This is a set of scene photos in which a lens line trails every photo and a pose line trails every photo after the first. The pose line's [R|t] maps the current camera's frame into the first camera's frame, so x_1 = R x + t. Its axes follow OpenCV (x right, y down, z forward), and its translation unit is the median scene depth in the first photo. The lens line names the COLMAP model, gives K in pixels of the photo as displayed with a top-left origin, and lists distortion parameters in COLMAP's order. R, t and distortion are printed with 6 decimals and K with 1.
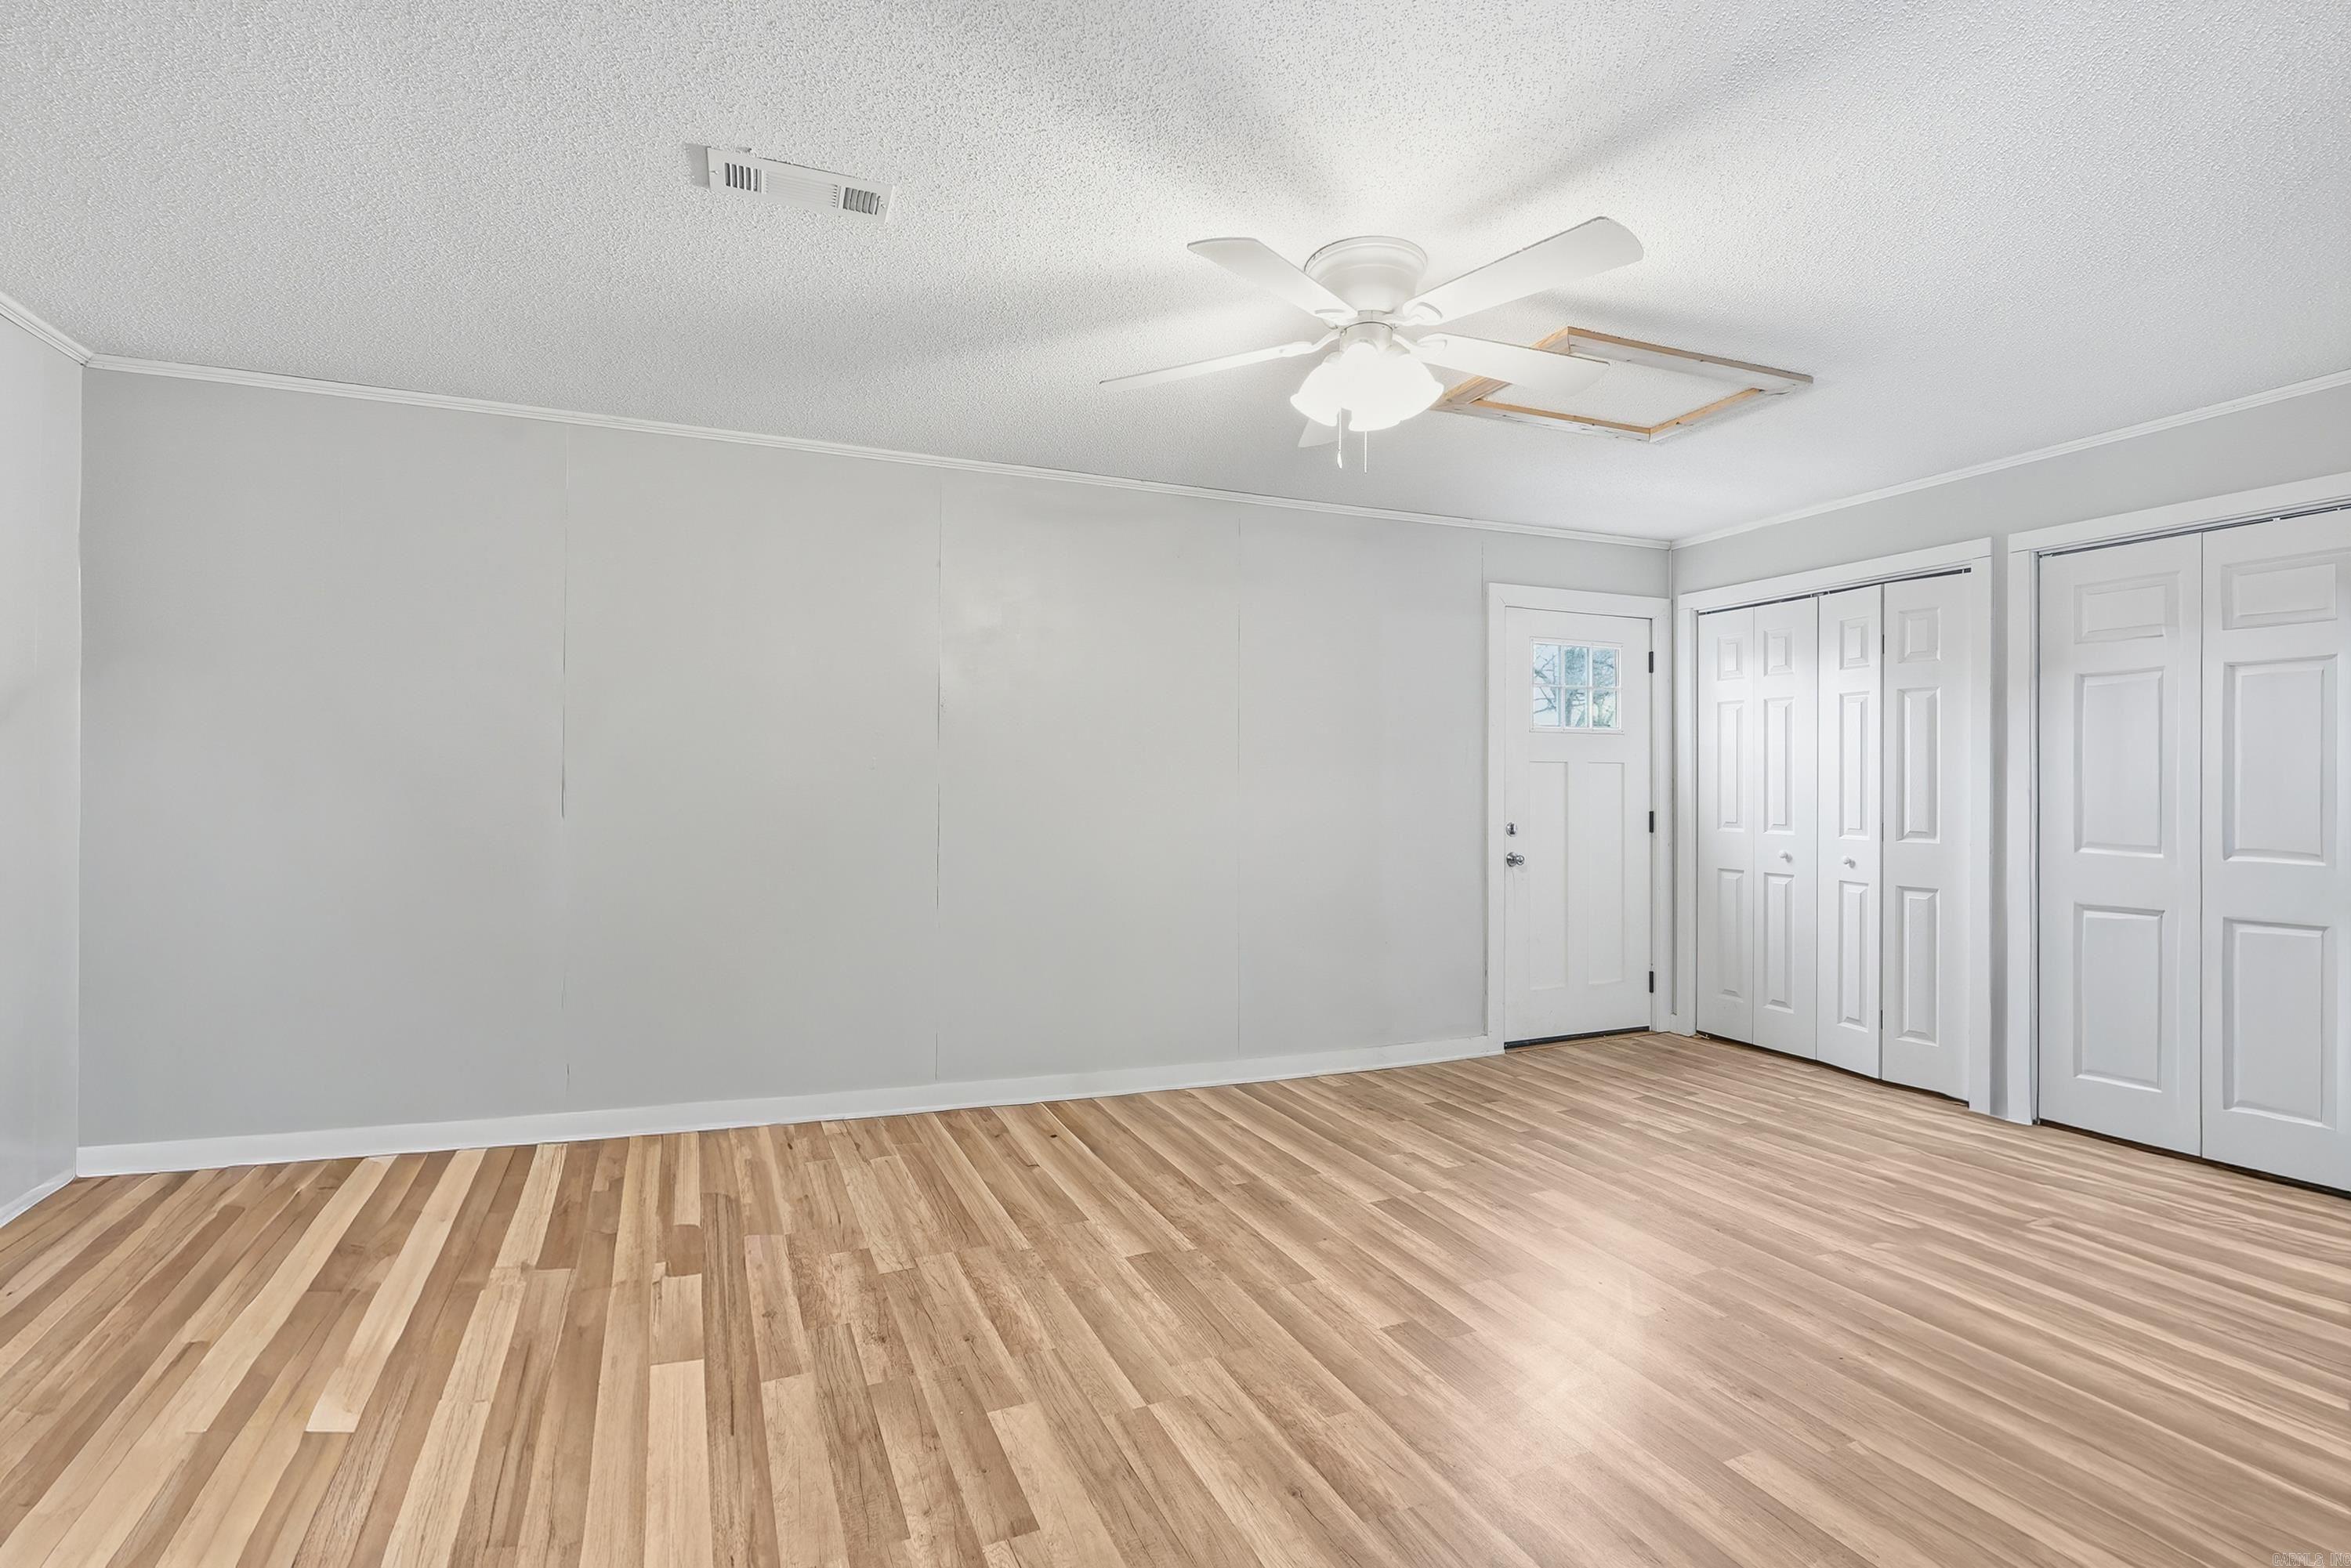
lens RADIAL K [[1052.4, 0, 1178.5], [0, 1052.4, 778.5], [0, 0, 1]] dist [-0.012545, 0.006309]
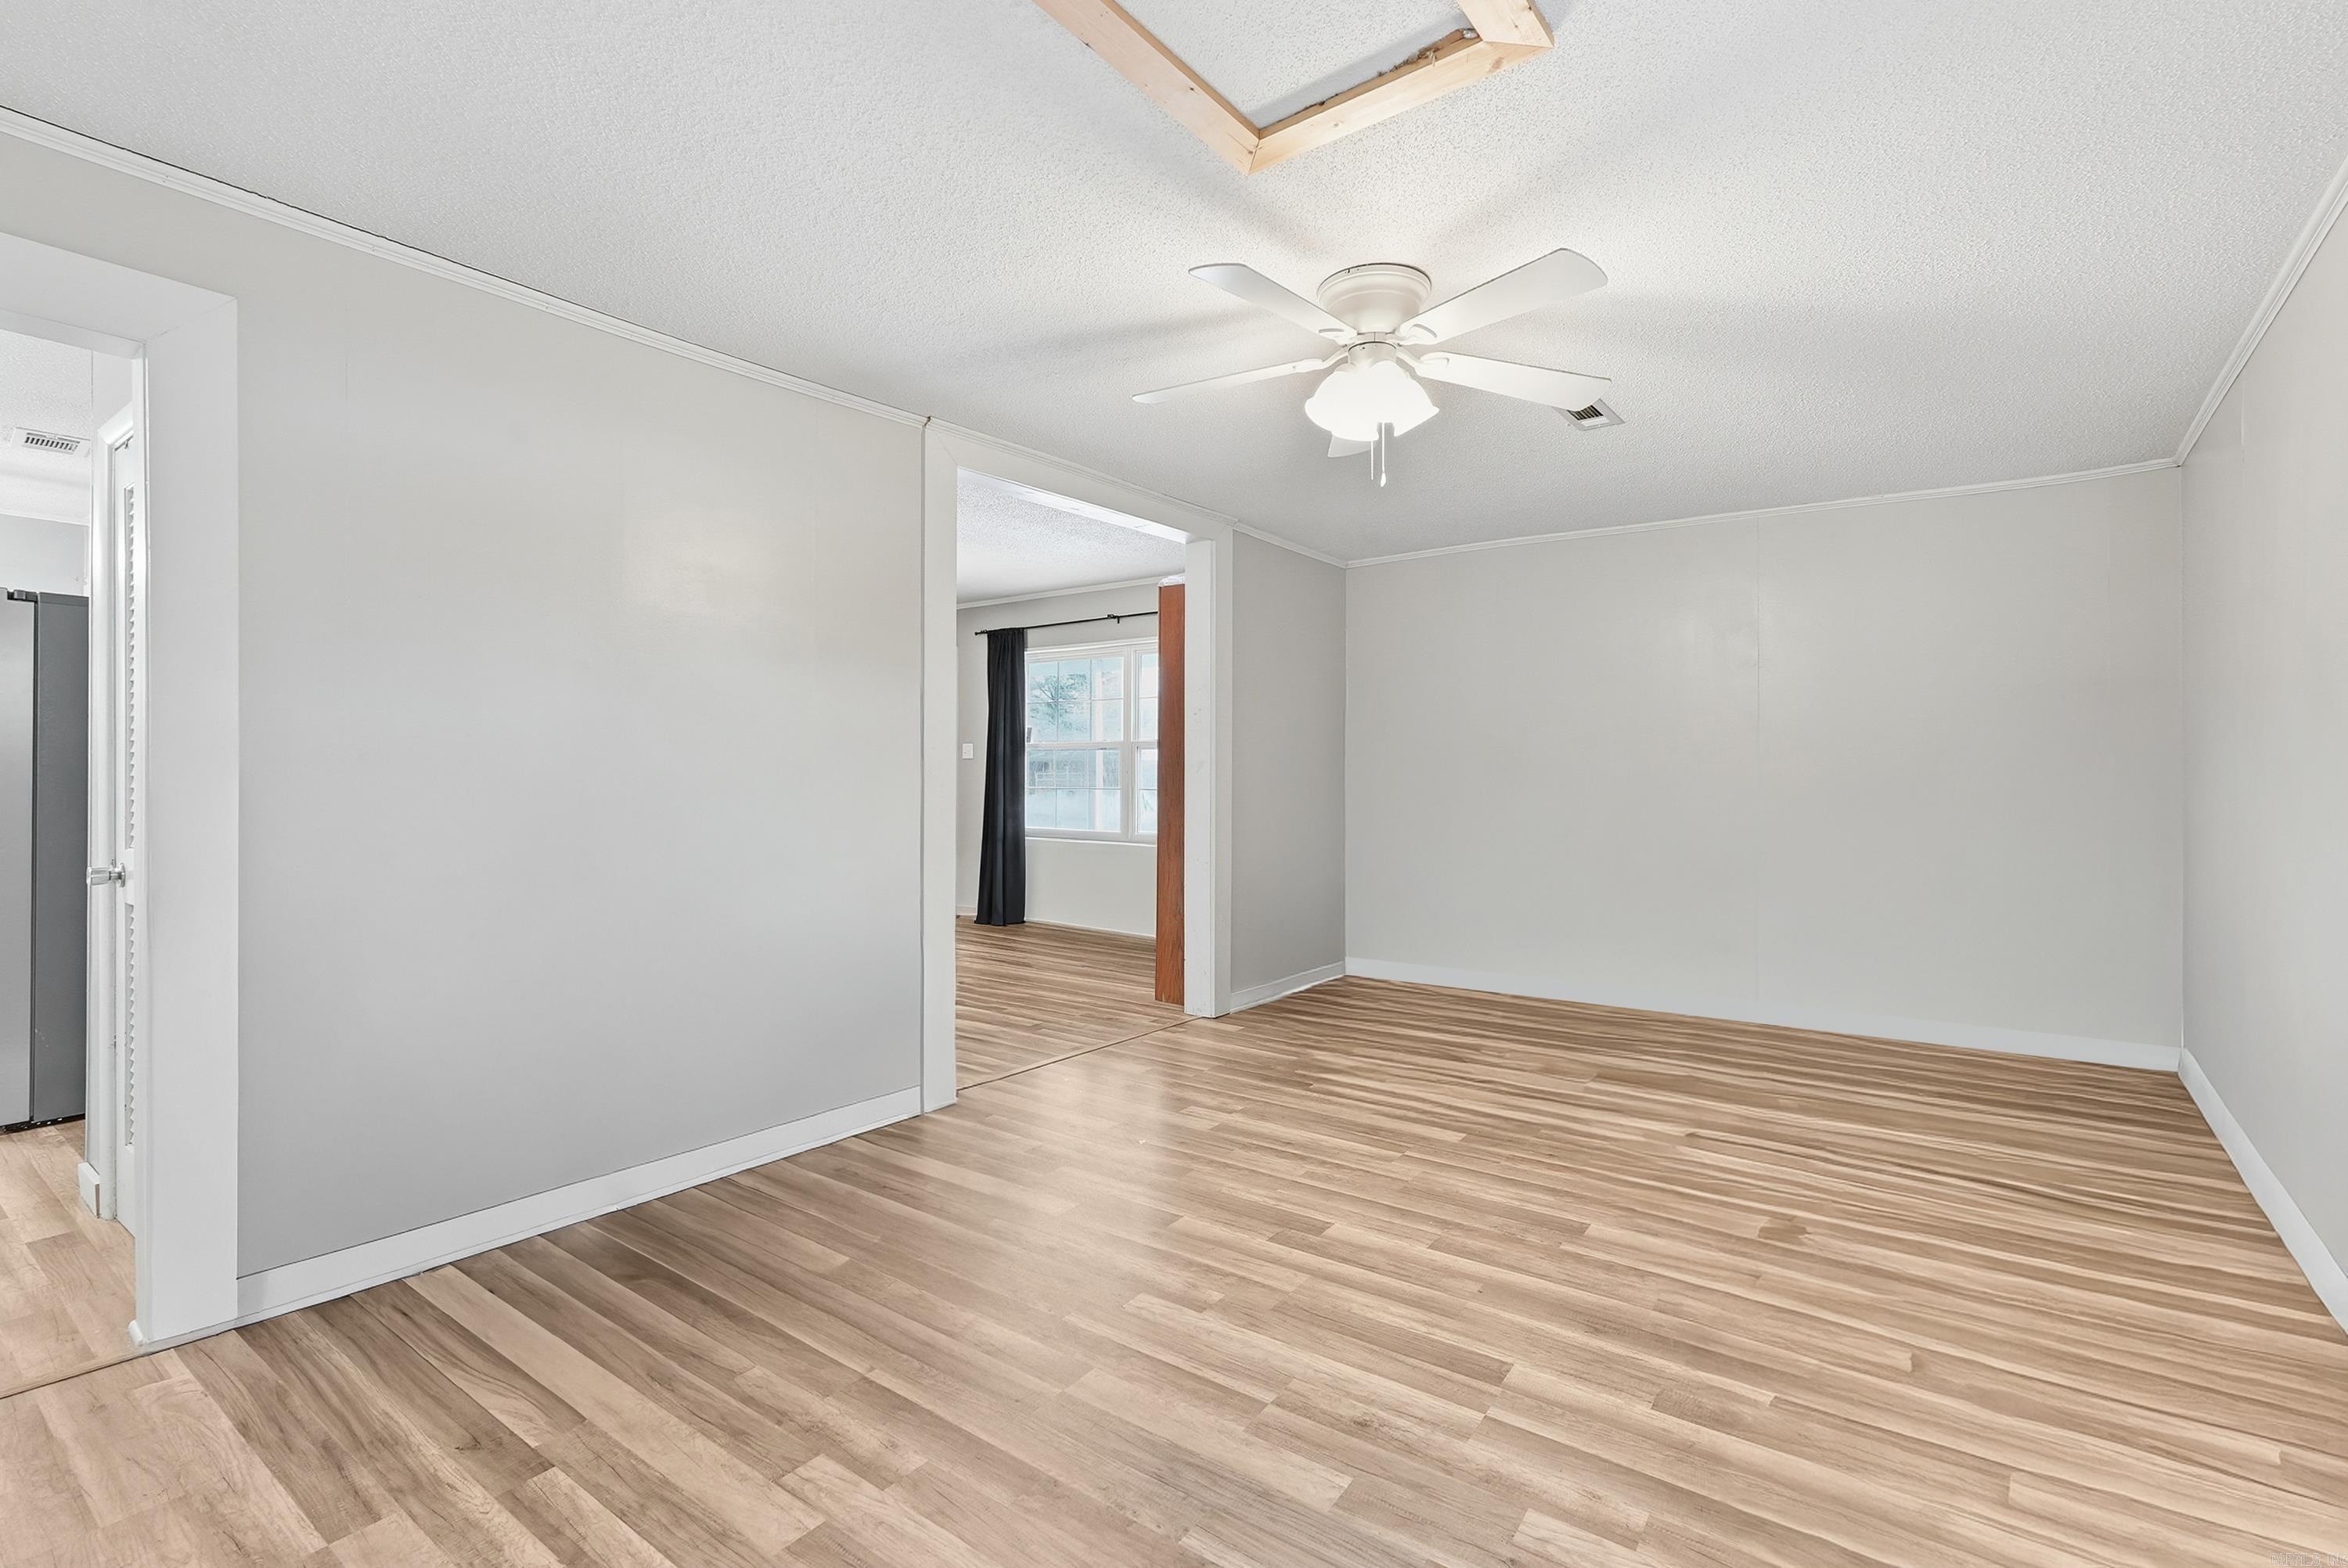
lens RADIAL K [[1050.9, 0, 1174.7], [0, 1050.9, 770.1], [0, 0, 1]] dist [-0.012545, 0.006309]
pose [[-0.866543, -0.013213, -0.498928, 0.824894], [-0.008577, 0.999896, -0.011583, 0.021530], [0.499029, -0.005758, -0.866566, 1.687602]]
